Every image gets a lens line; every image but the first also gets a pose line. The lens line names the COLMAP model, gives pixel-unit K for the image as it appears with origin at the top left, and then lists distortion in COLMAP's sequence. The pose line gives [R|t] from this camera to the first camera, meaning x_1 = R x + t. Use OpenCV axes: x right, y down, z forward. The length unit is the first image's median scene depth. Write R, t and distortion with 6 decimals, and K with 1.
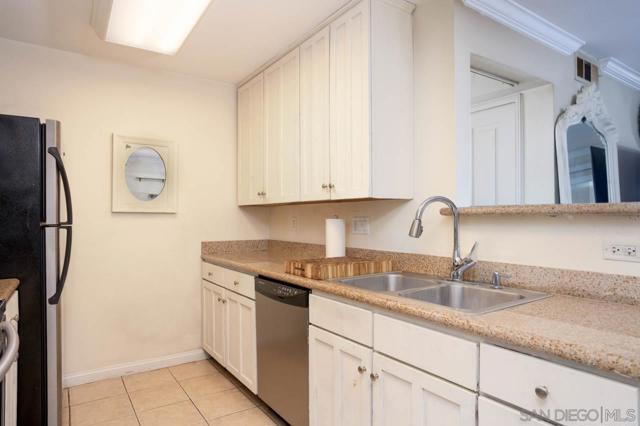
lens RADIAL K [[379.3, 0, 319.7], [0, 379.3, 215.4], [0, 0, 1]] dist [-0.017654, -0.000621]
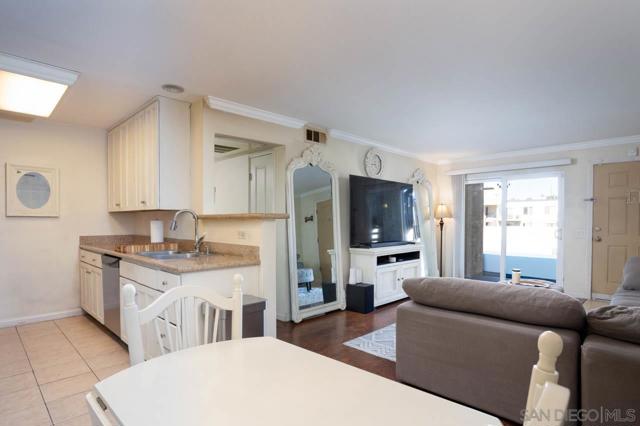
lens RADIAL K [[340.7, 0, 314.4], [0, 340.7, 225.4], [0, 0, 1]] dist [0.002588, 0.001069]
pose [[0.983498, -0.002186, 0.180905, 0.412978], [-0.002136, 0.999717, 0.023693, -0.007450], [-0.180906, -0.023688, 0.983215, -0.564771]]
